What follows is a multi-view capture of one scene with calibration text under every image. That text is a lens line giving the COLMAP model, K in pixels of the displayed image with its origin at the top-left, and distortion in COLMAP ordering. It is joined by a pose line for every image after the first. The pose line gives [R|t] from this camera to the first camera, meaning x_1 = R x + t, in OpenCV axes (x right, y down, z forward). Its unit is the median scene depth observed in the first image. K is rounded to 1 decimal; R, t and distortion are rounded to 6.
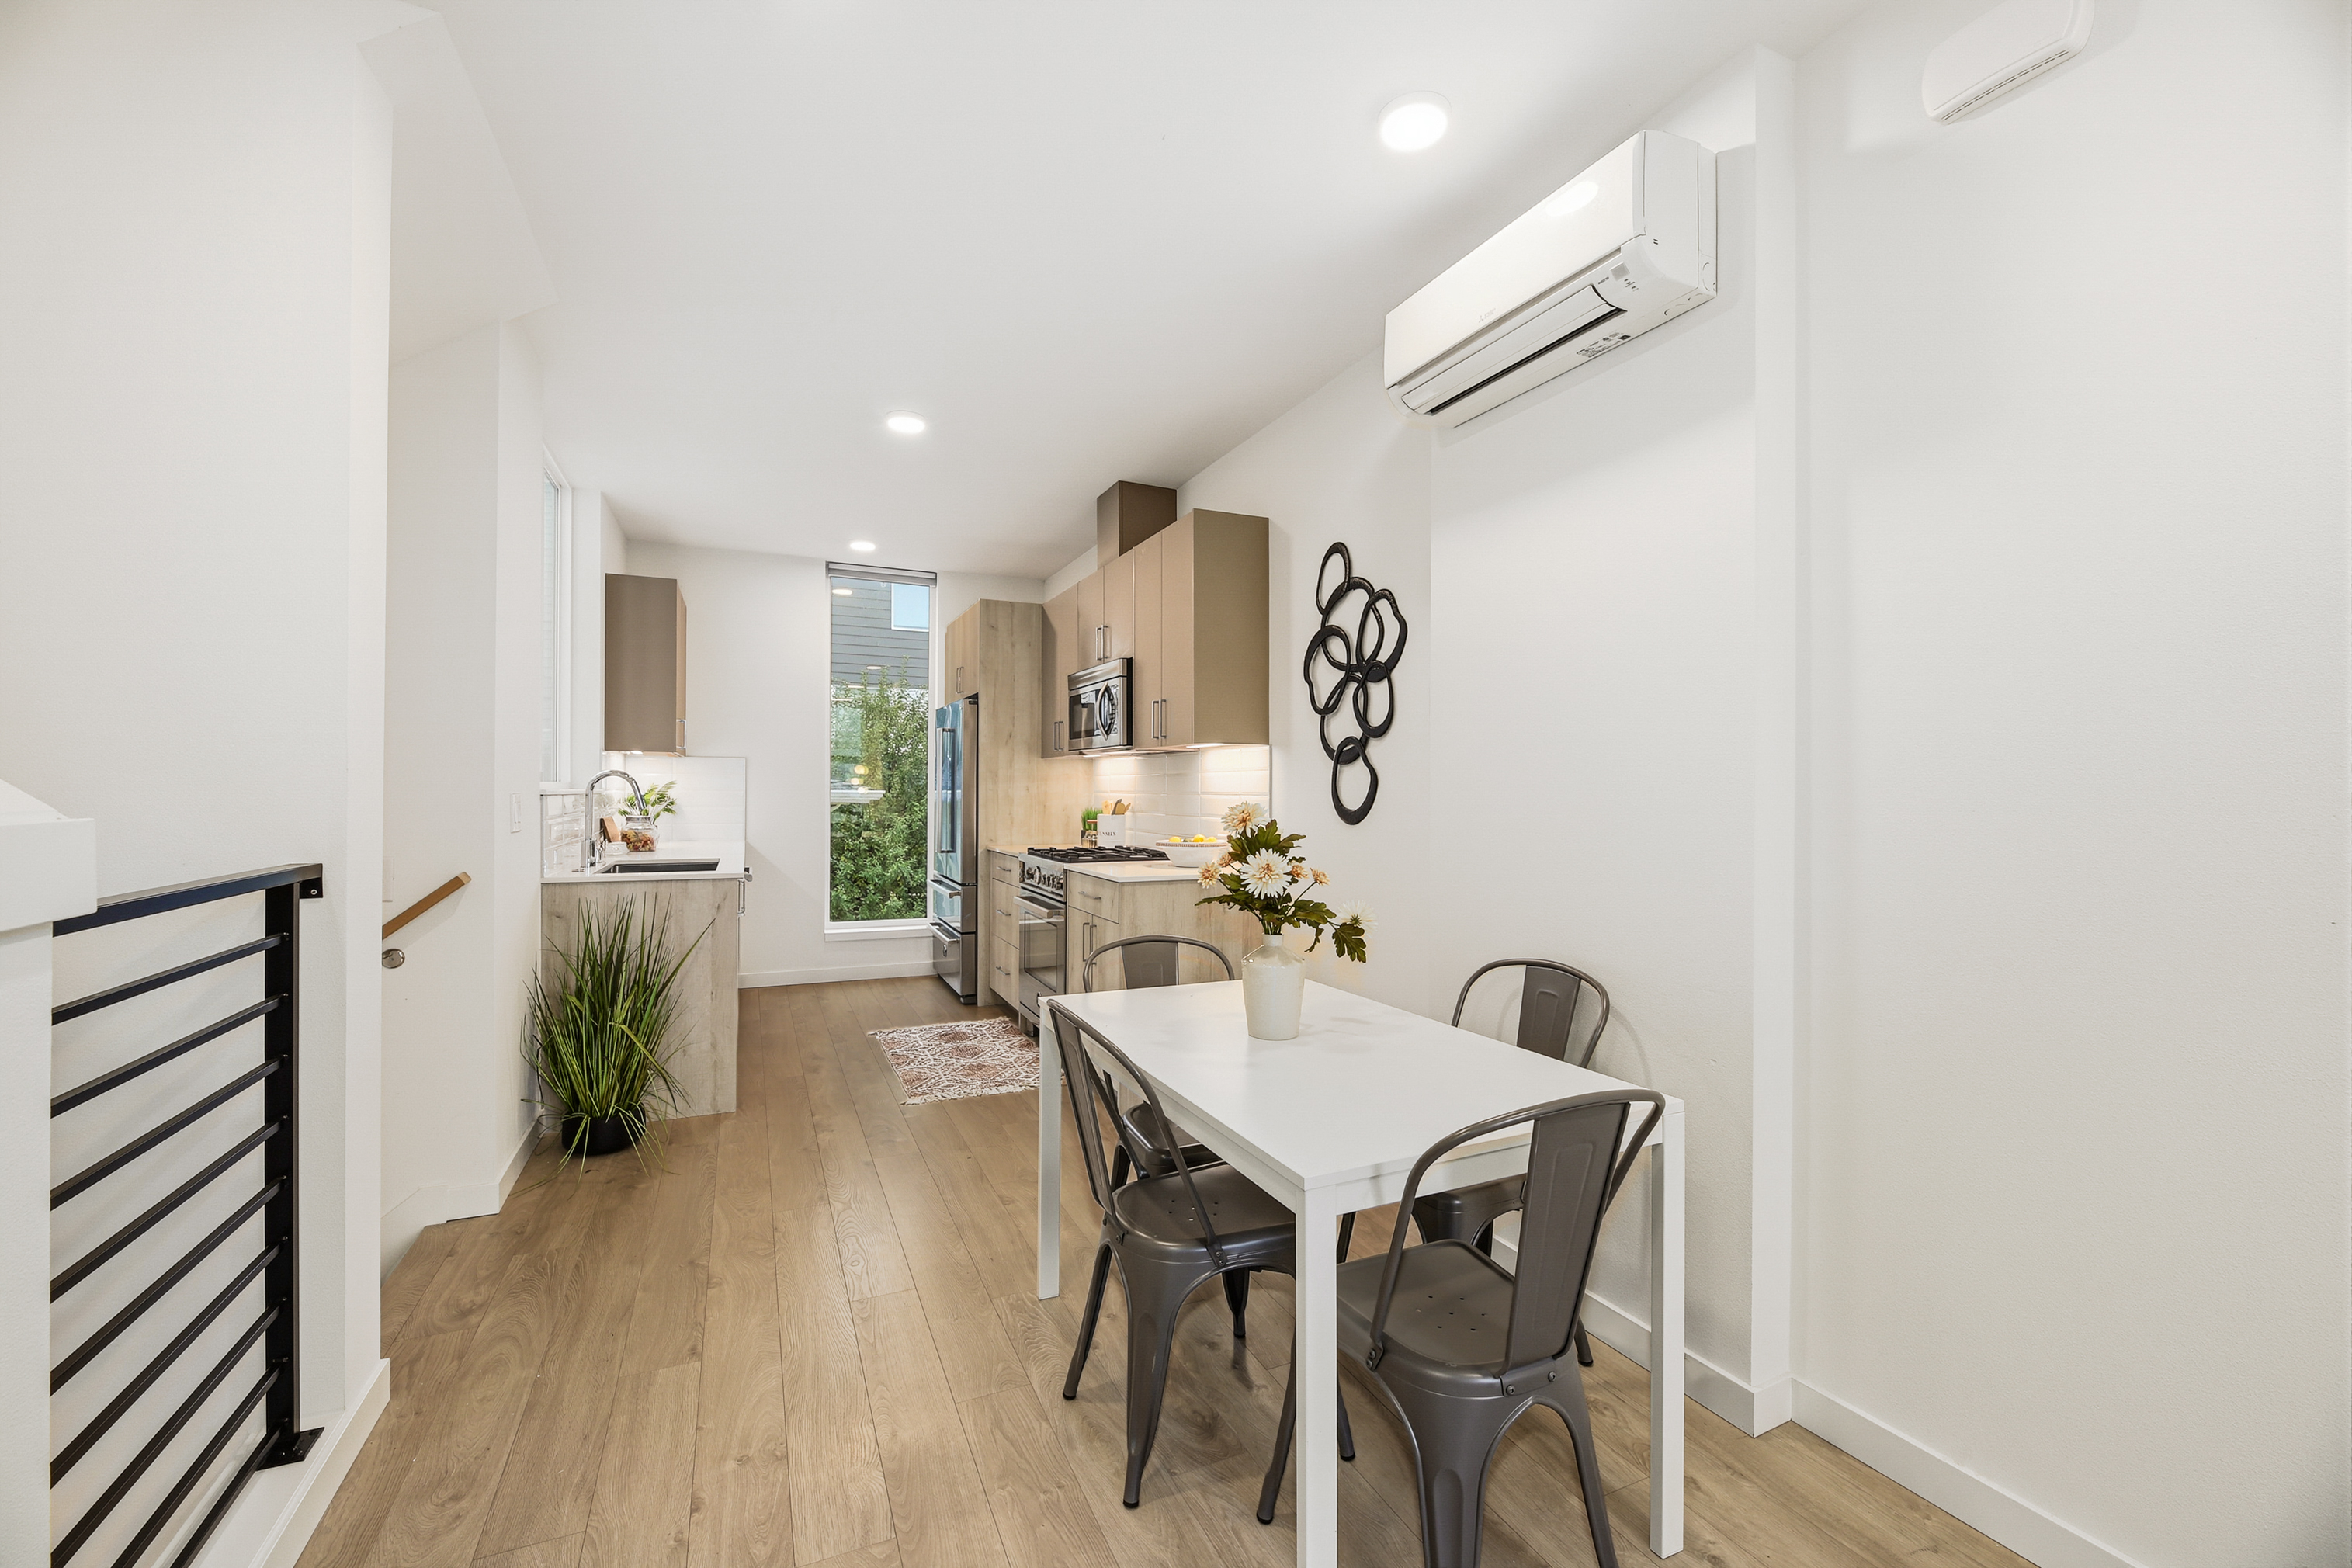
lens RADIAL K [[981.3, 0, 1176.0], [0, 981.3, 784.0], [0, 0, 1]] dist [-0.001076, -0.000178]
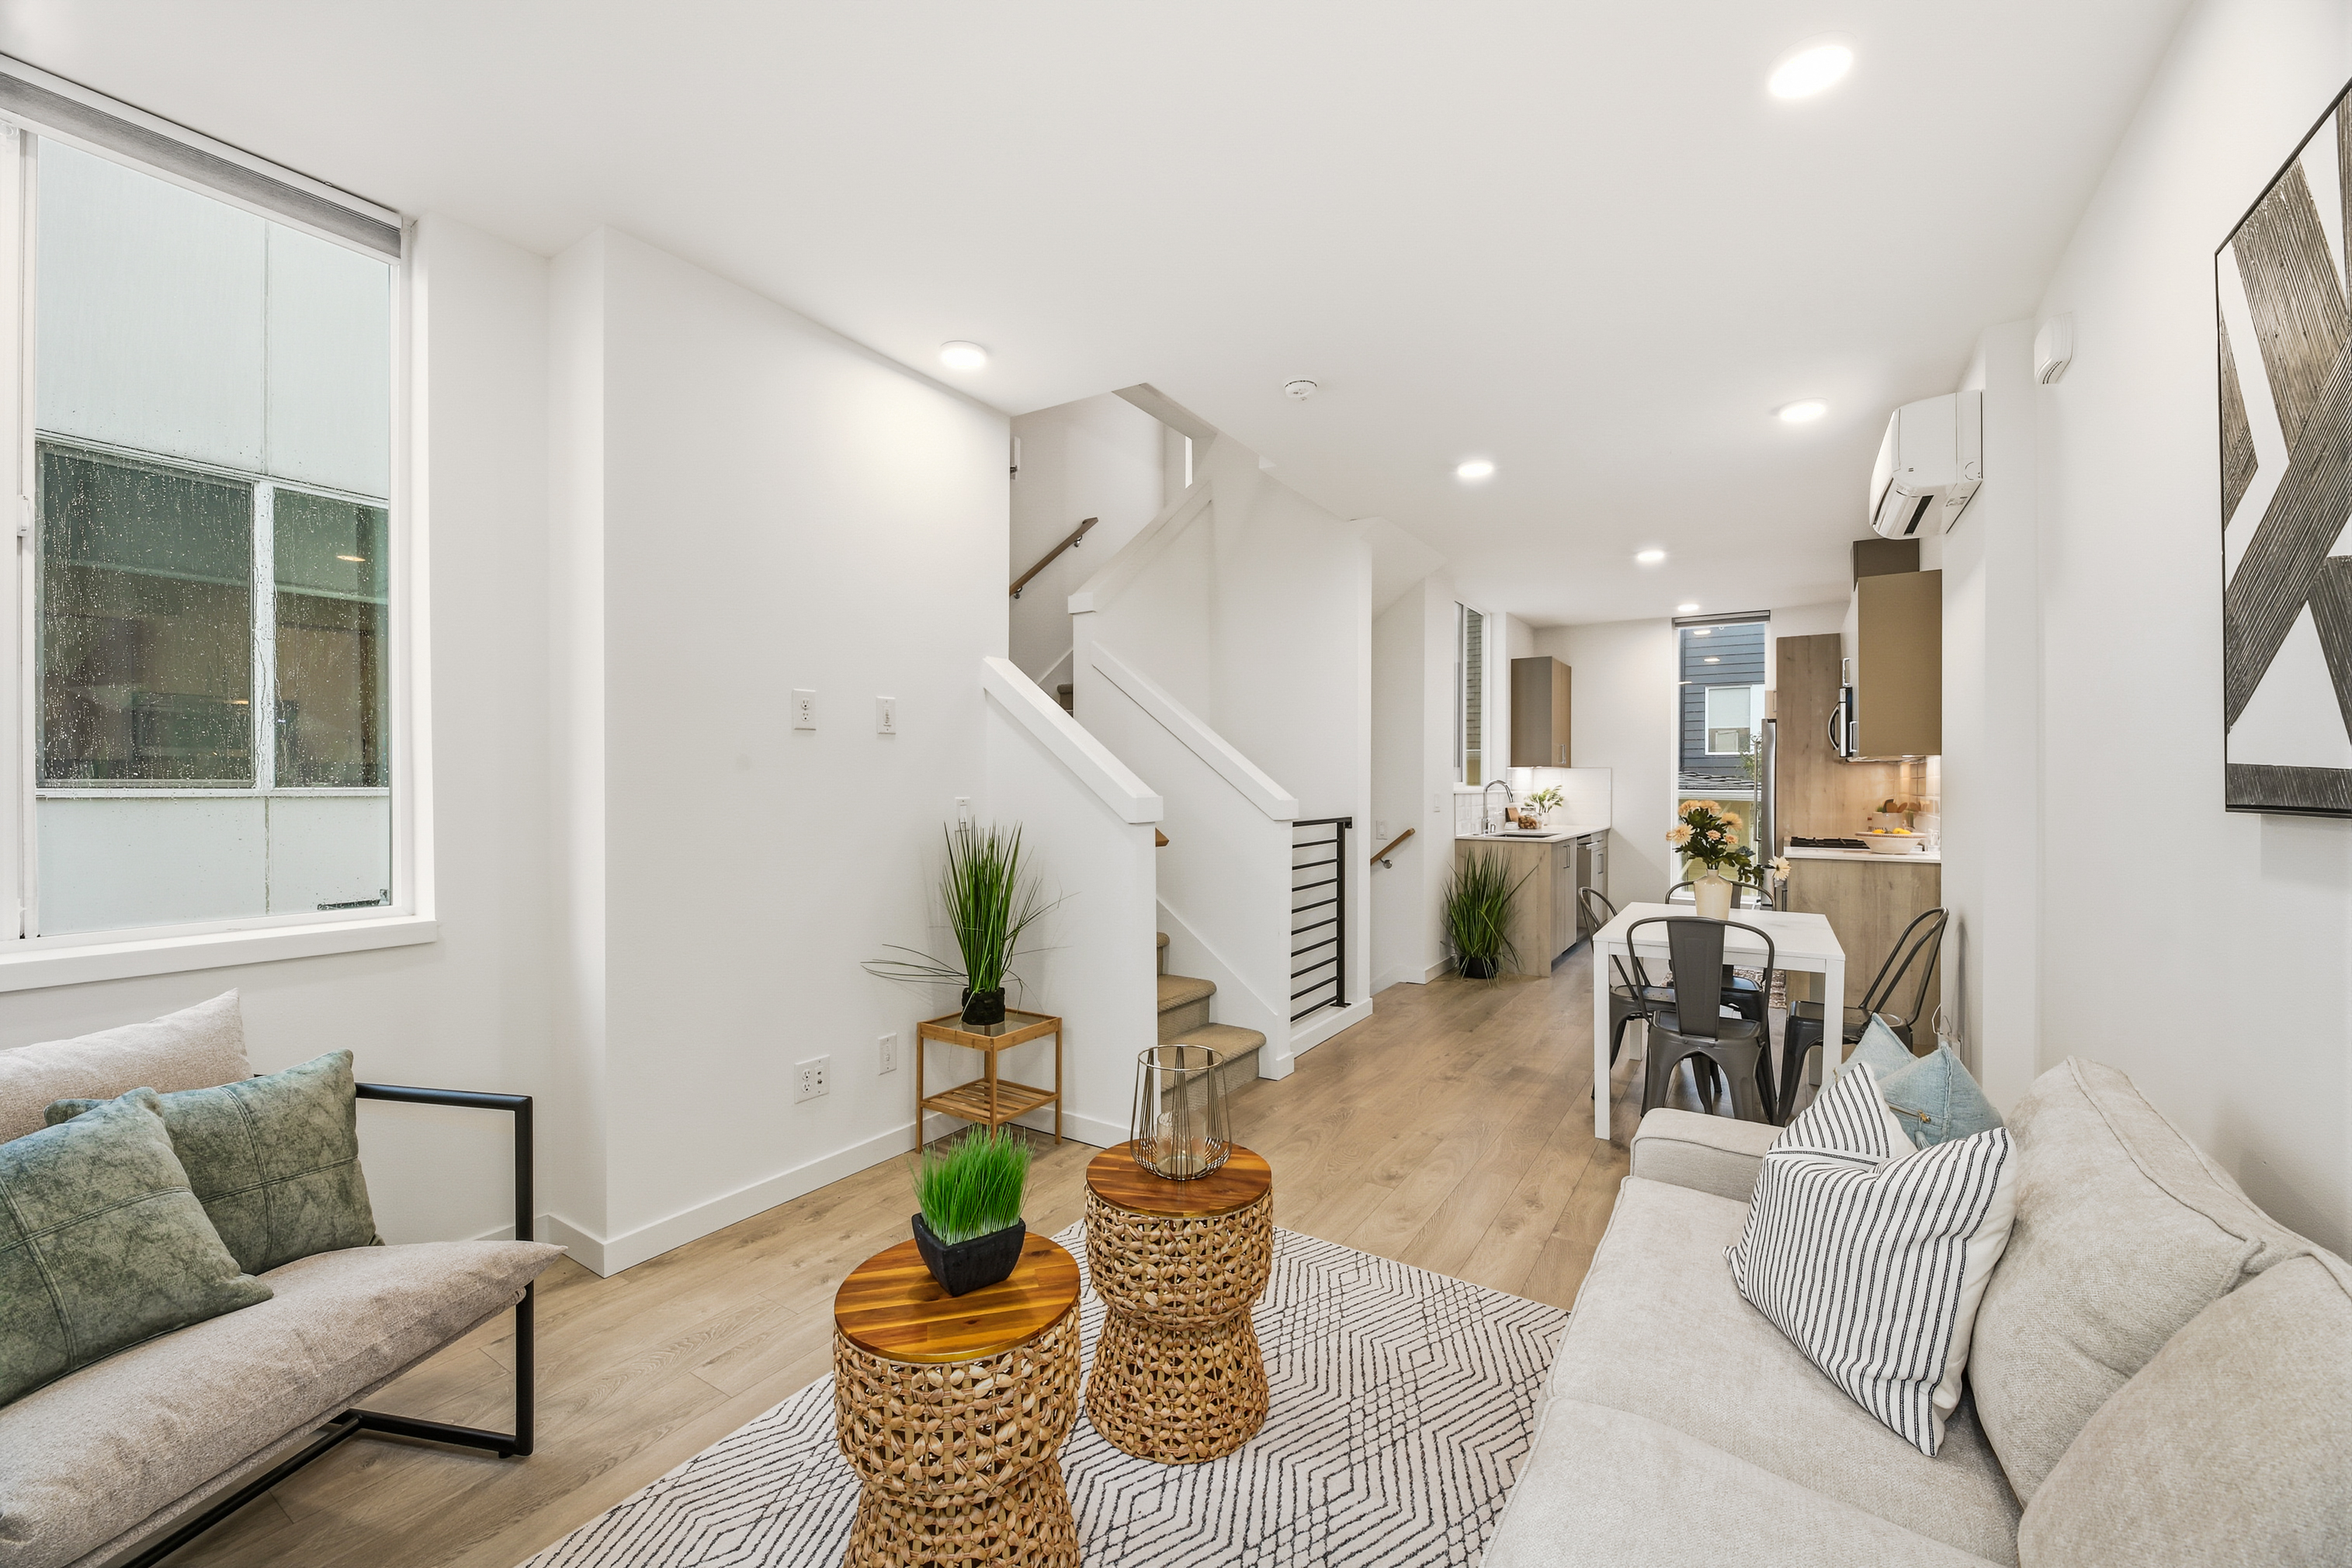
lens RADIAL K [[981.3, 0, 1176.0], [0, 981.3, 784.0], [0, 0, 1]] dist [-0.001076, -0.000178]
pose [[0.566356, -0.007758, -0.824124, 0.408244], [0.005793, 0.999968, -0.005433, 0.000553], [0.824141, -0.001697, 0.566383, -0.353910]]
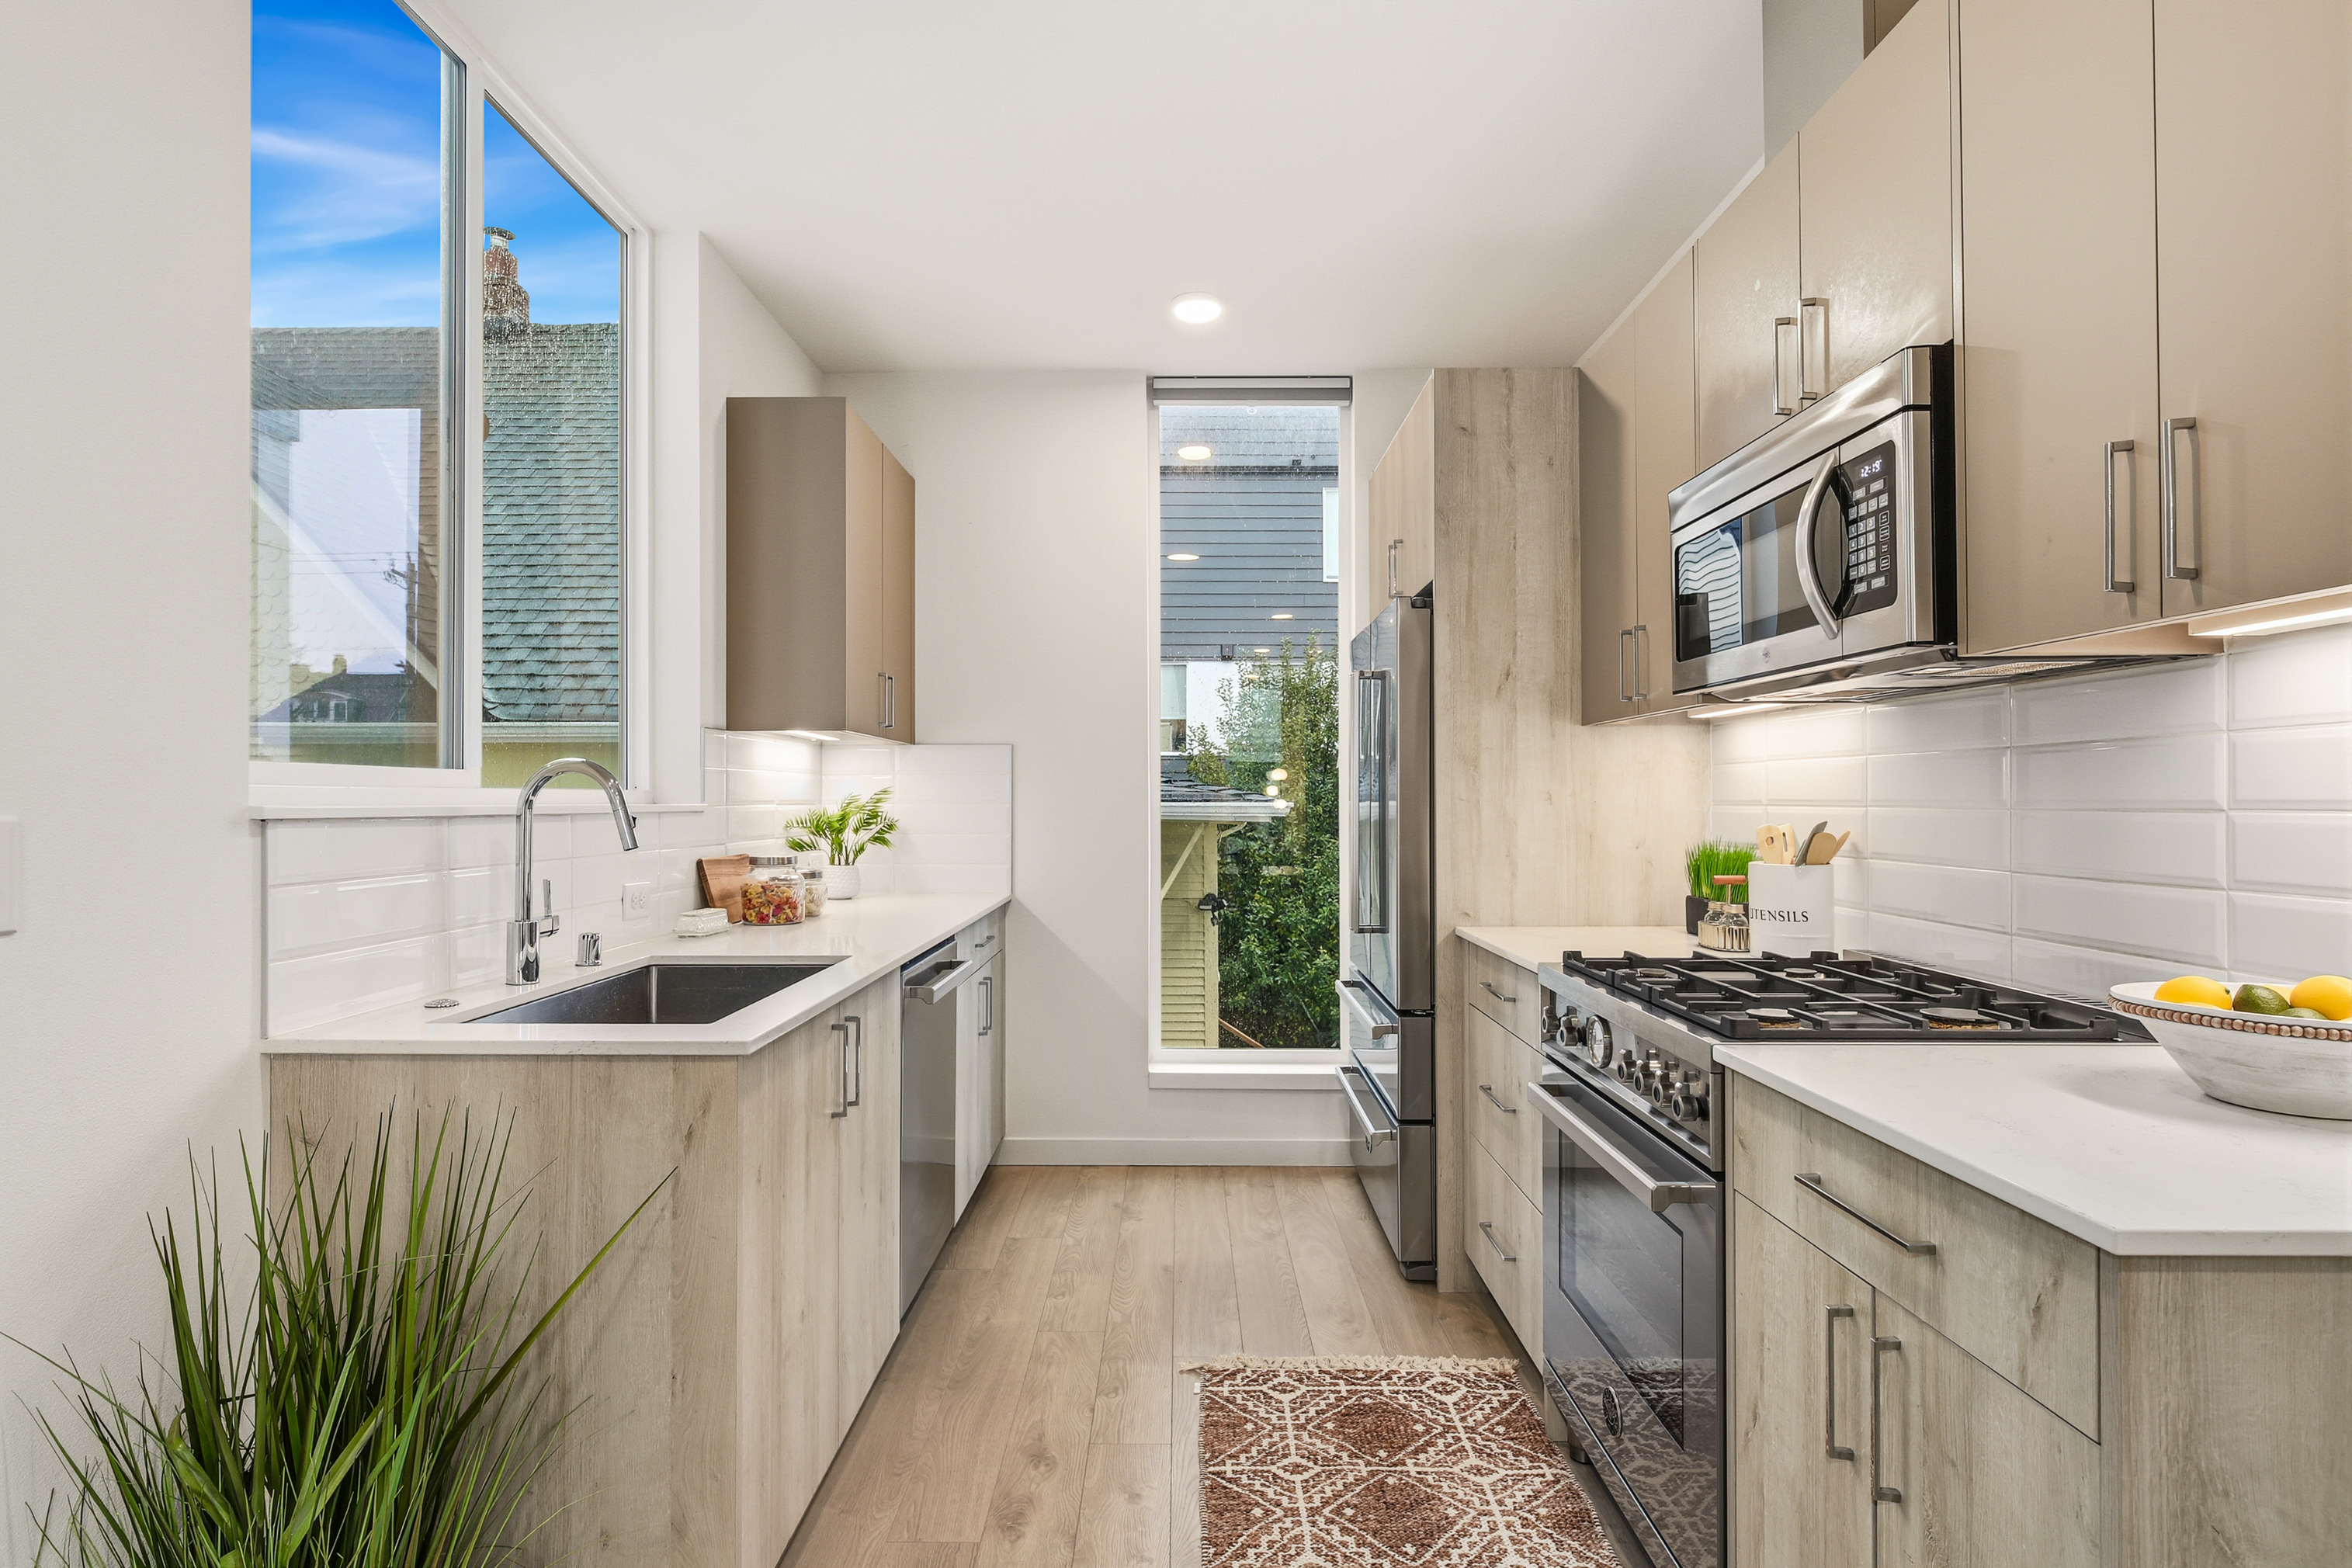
lens RADIAL K [[1194.1, 0, 1176.0], [0, 1194.1, 784.0], [0, 0, 1]] dist [0.001705, 0.000181]
pose [[0.912626, -0.011701, -0.408628, -0.087149], [0.007946, 0.999909, -0.010885, 0.003767], [0.408718, 0.006687, 0.912636, 0.458679]]
